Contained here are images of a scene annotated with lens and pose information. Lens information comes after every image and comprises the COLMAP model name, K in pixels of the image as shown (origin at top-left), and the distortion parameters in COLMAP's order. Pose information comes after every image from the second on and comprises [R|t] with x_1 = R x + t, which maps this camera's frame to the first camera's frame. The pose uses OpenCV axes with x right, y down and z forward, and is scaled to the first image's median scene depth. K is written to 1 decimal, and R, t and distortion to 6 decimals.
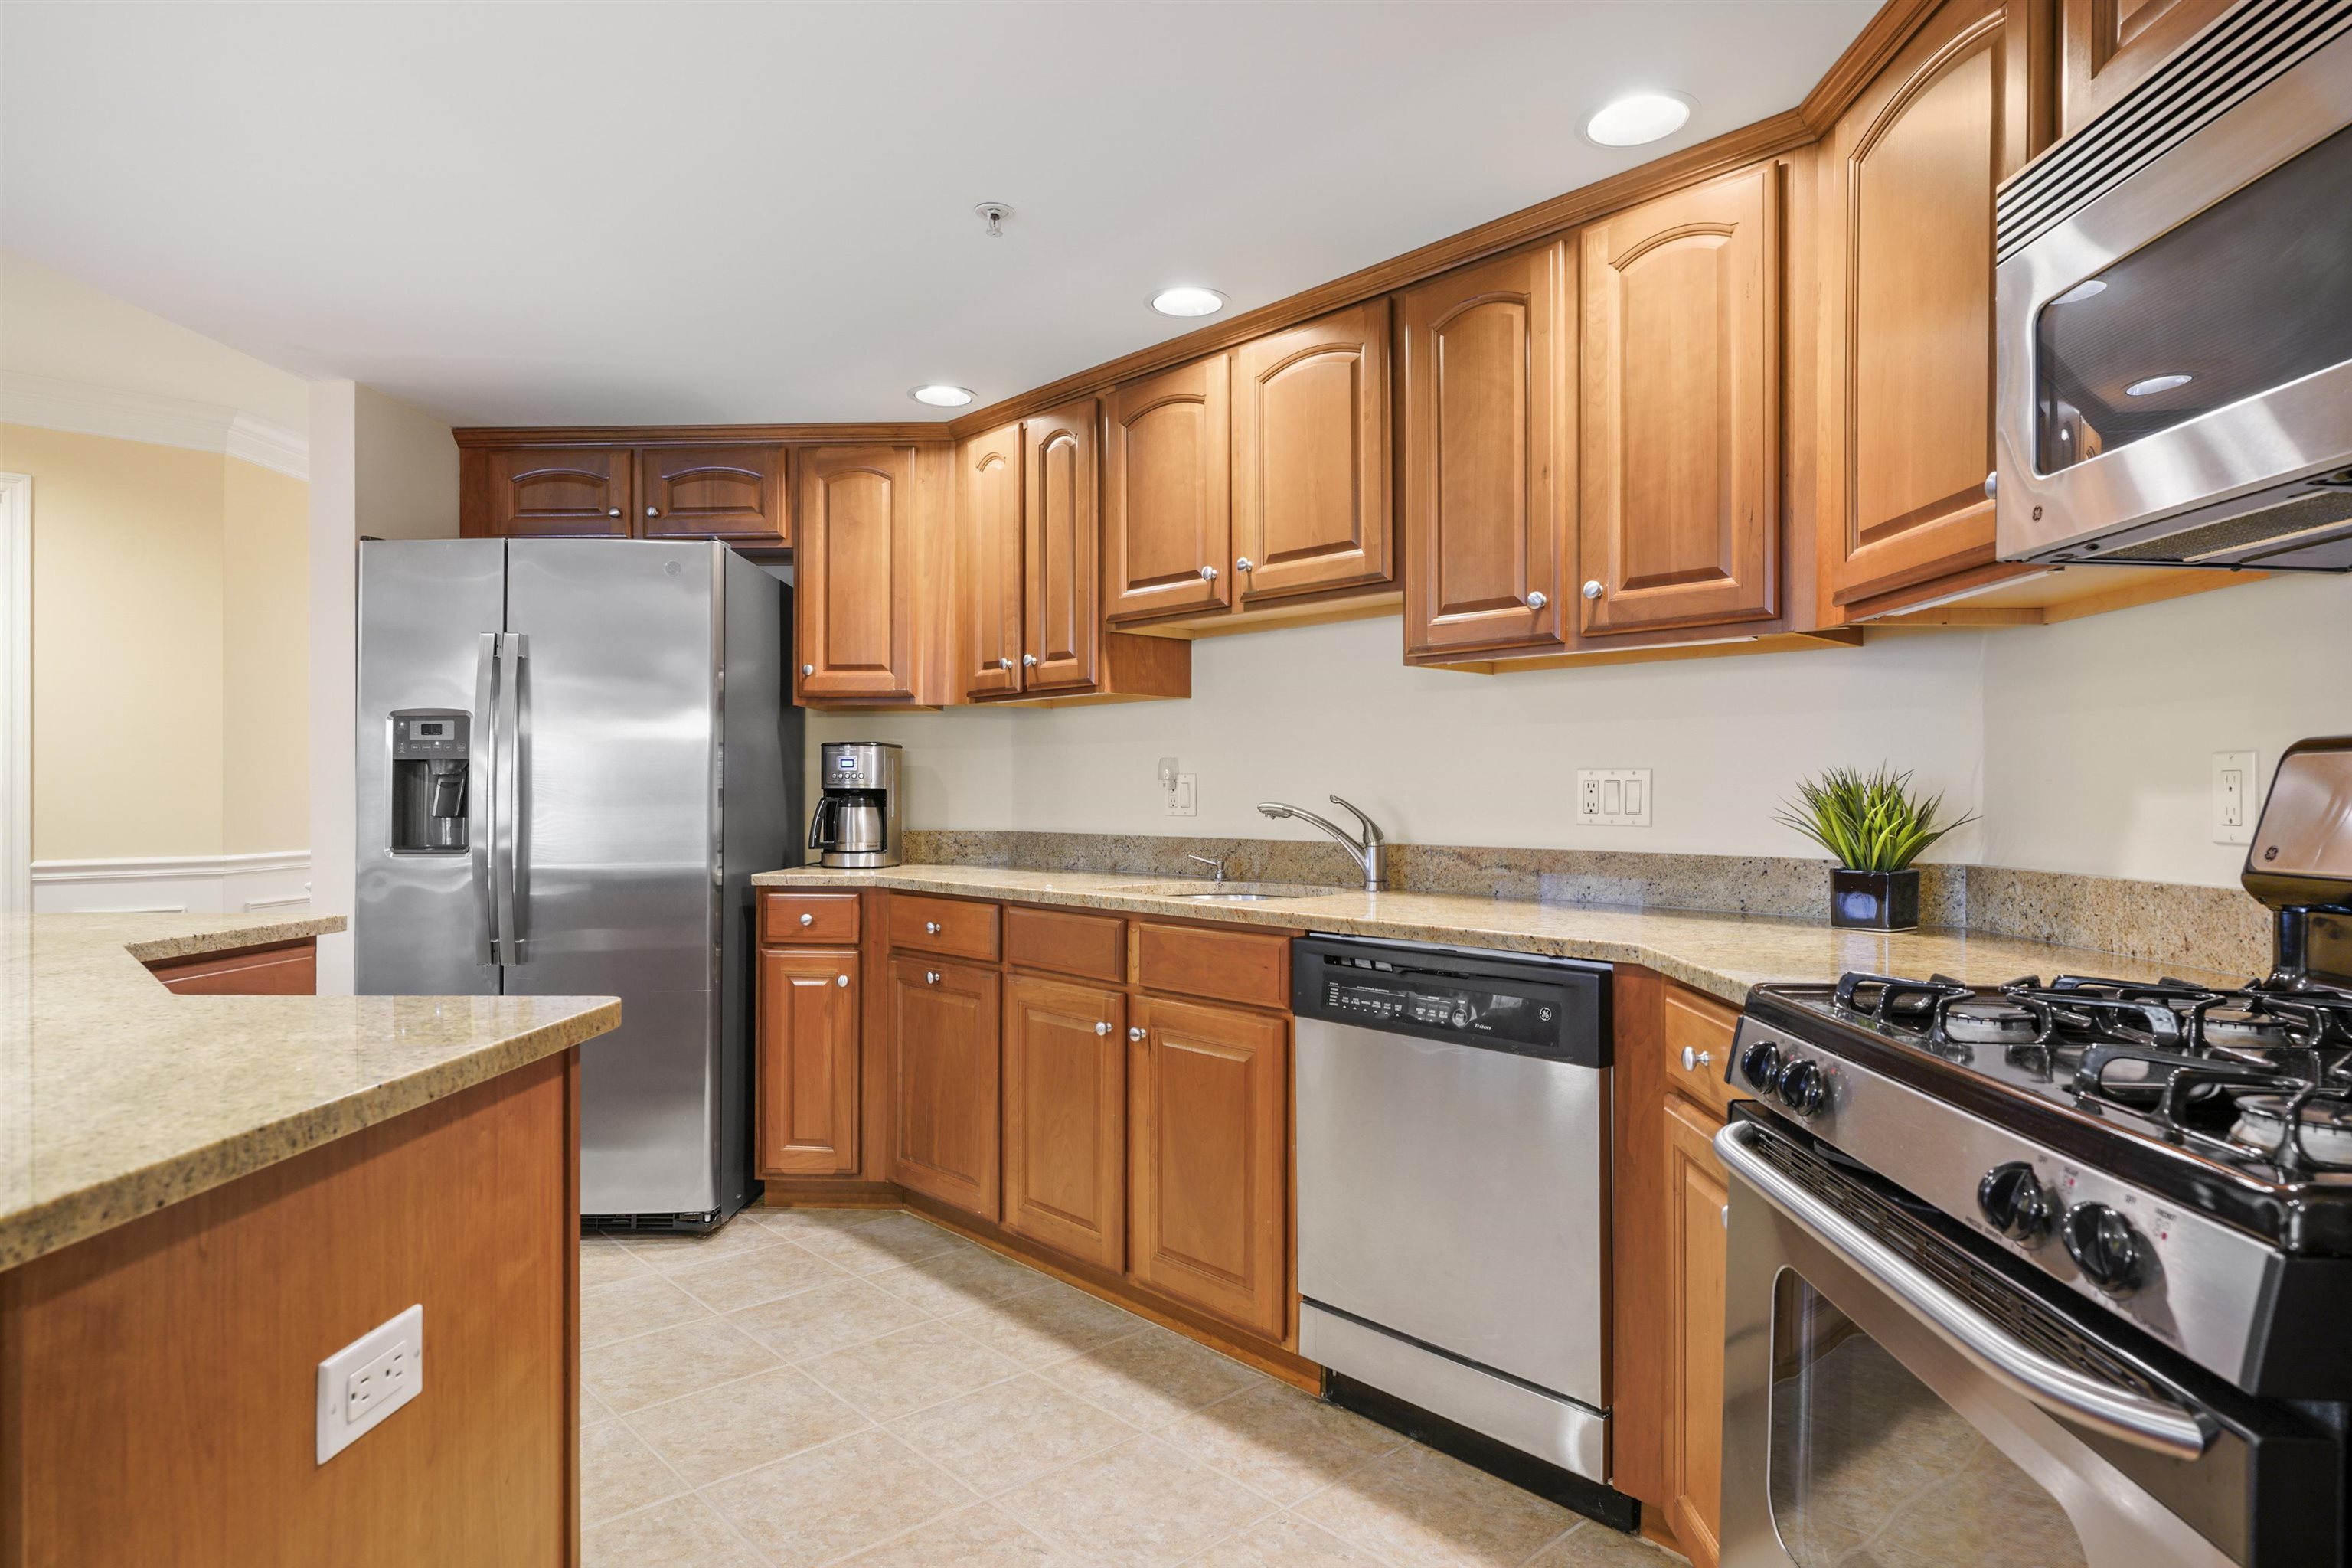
lens RADIAL K [[1310.4, 0, 1176.6], [0, 1310.4, 798.6], [0, 0, 1]] dist [-0.001201, 0.000696]
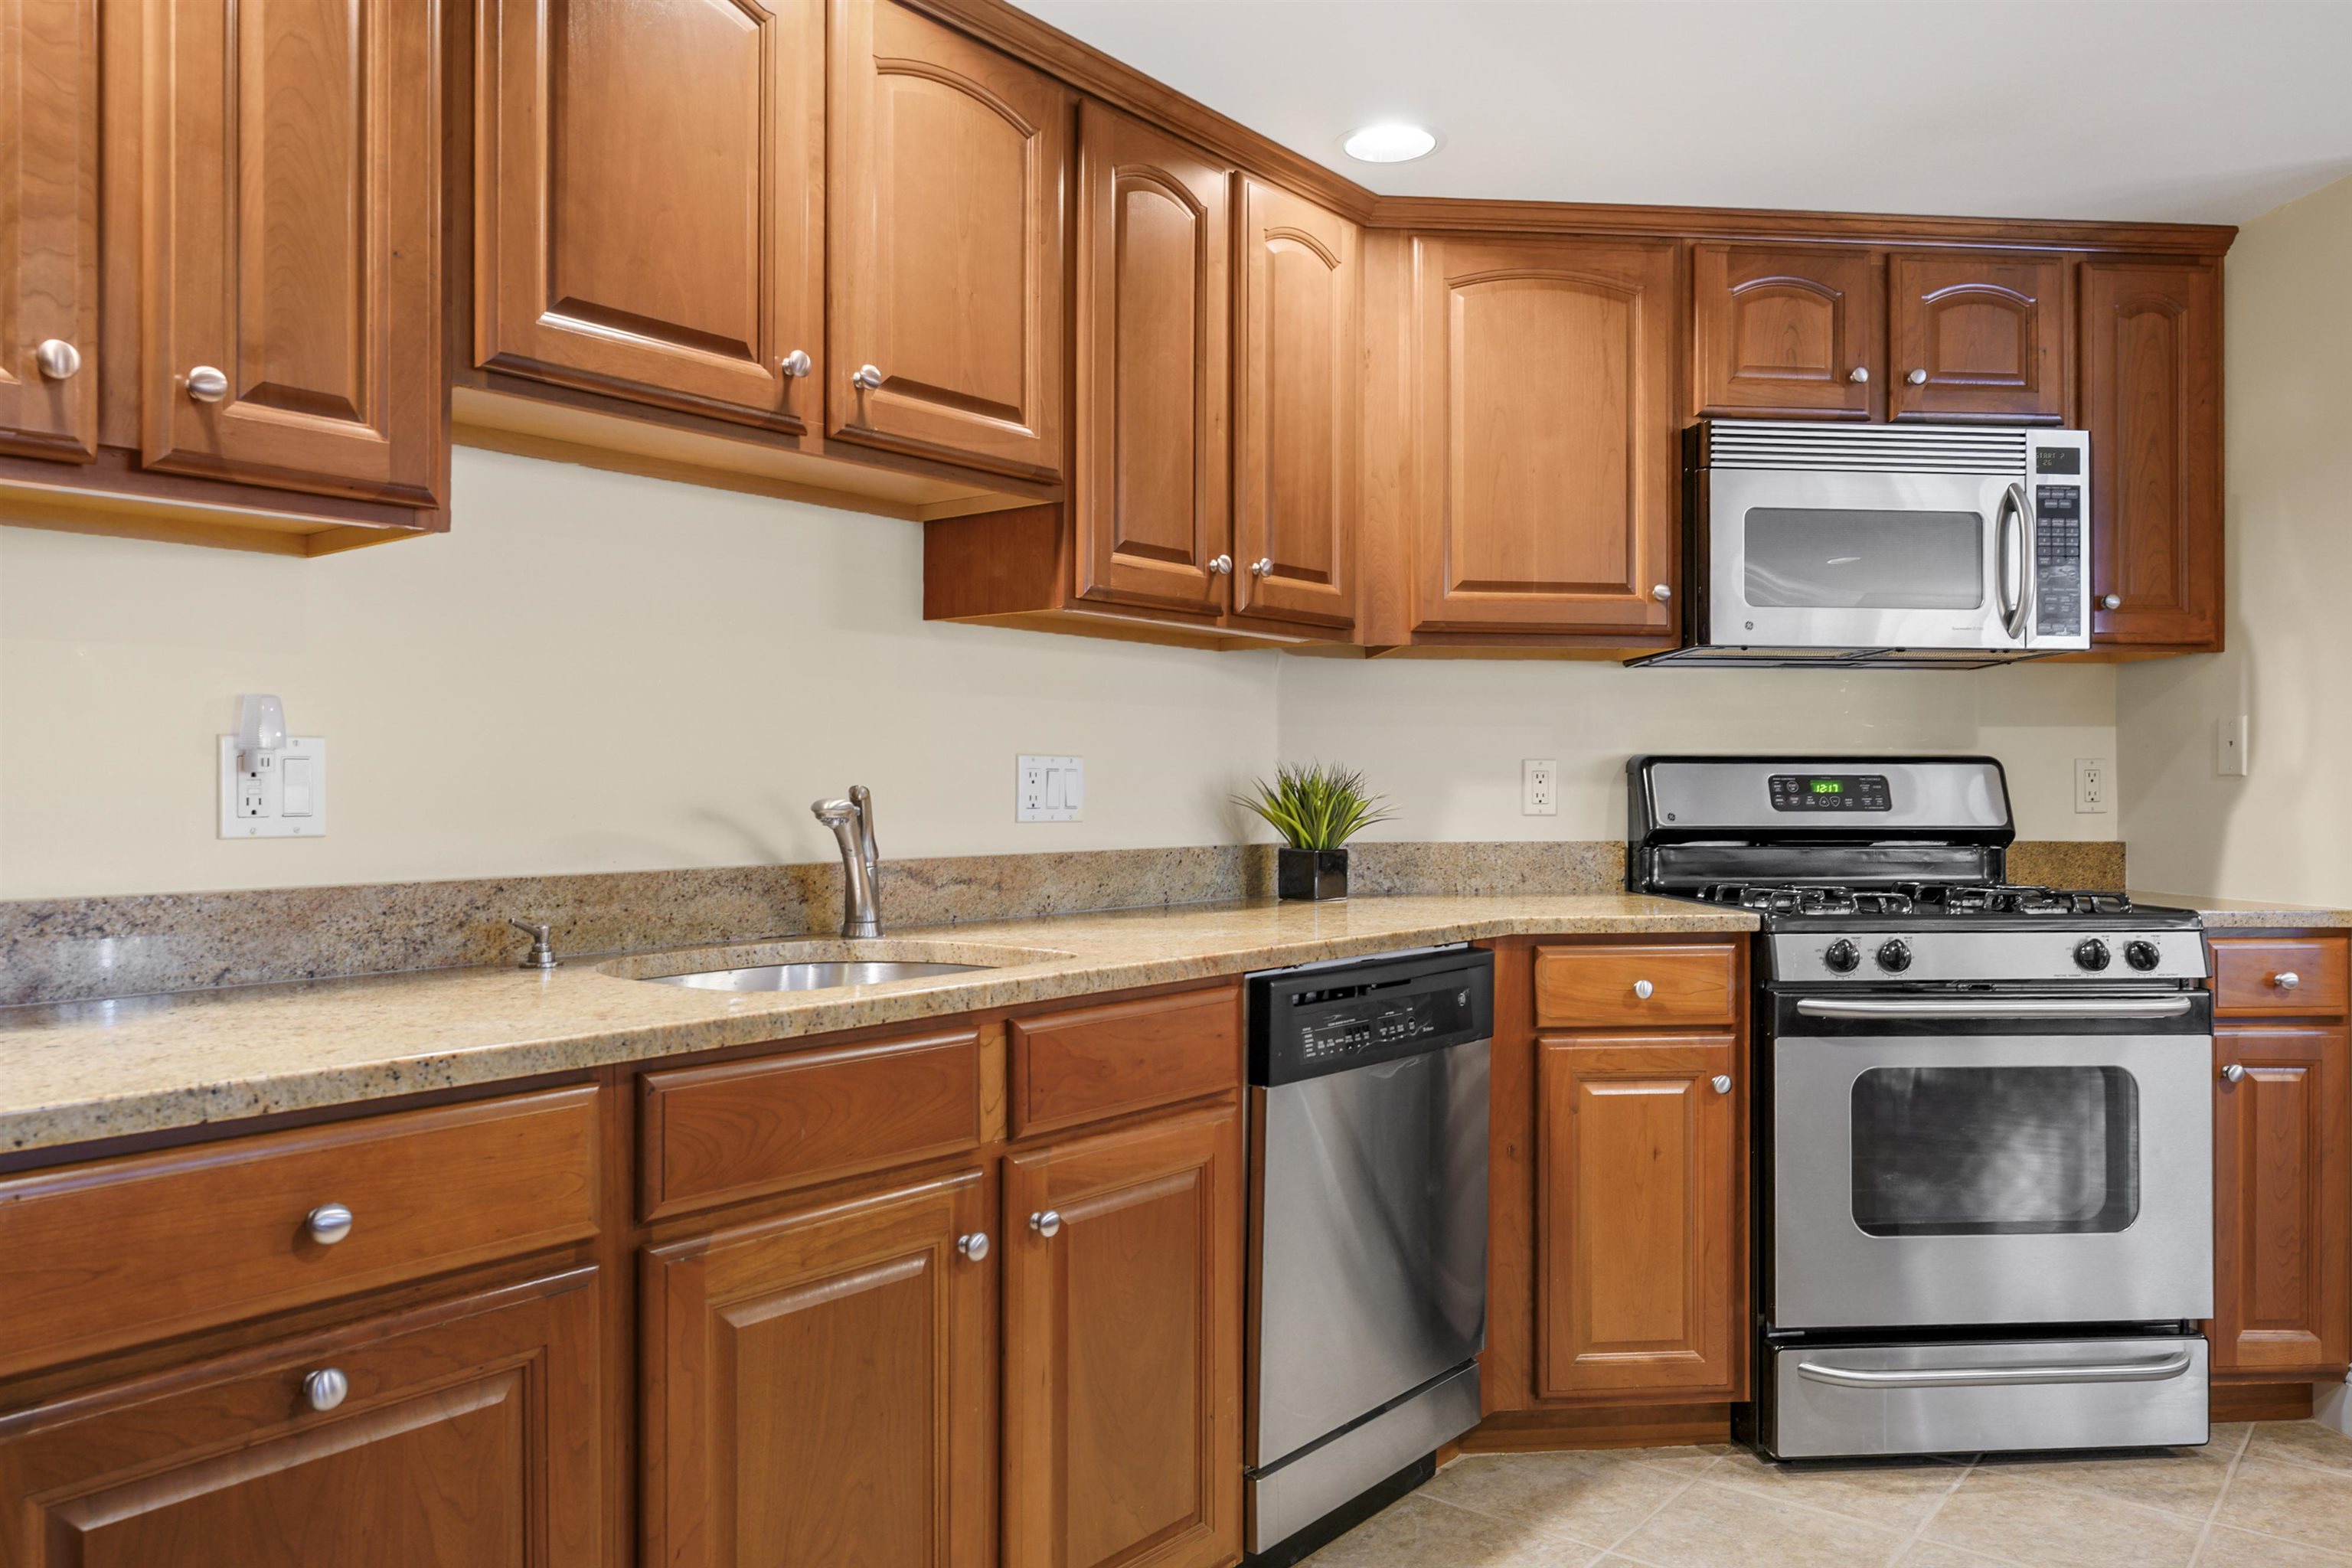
lens RADIAL K [[1652.9, 0, 1176.7], [0, 1652.9, 780.8], [0, 0, 1]] dist [0.008302, 0.002715]
pose [[-0.137215, 0.002650, 0.990538, -0.706901], [0.002684, 0.999994, -0.002303, -0.003225], [-0.990538, 0.002343, -0.137222, 1.018385]]
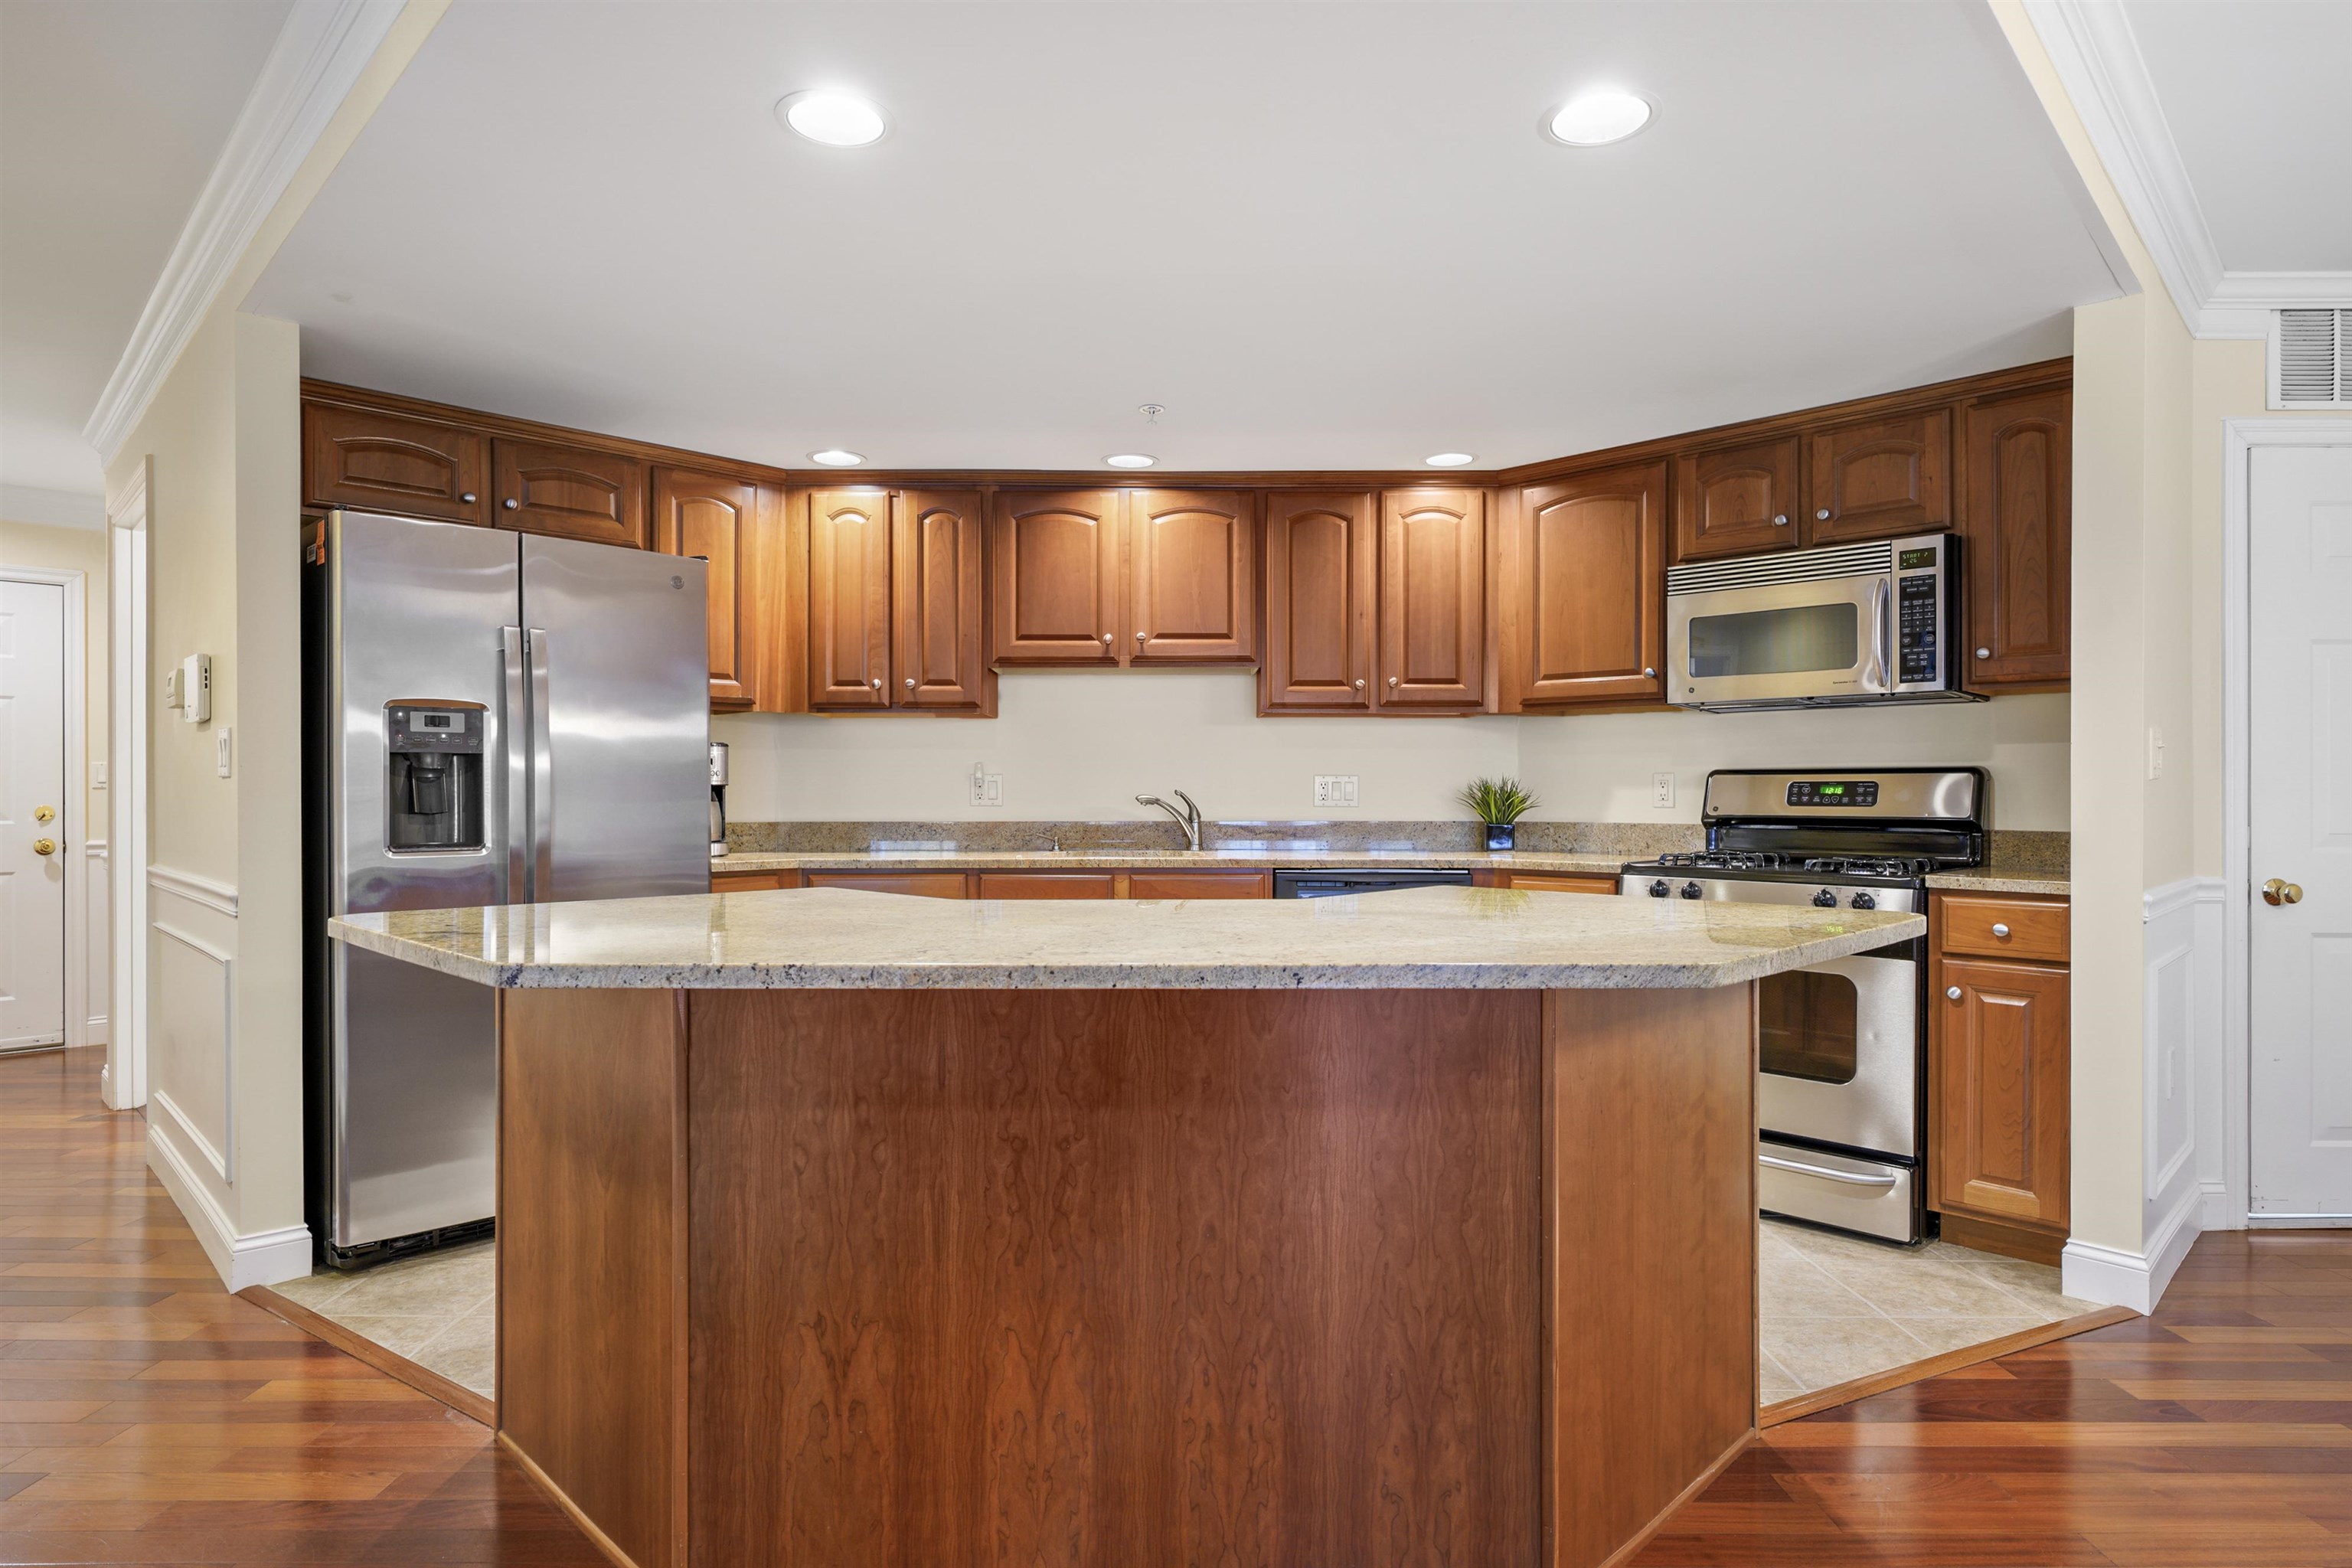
lens RADIAL K [[1282.4, 0, 1182.2], [0, 1282.4, 788.9], [0, 0, 1]] dist [-0.004434, -0.001419]
pose [[0.677725, 0.000676, 0.735316, -1.054812], [0.003266, 0.999987, -0.003929, 0.002108], [-0.735309, 0.005065, 0.677714, -0.035266]]
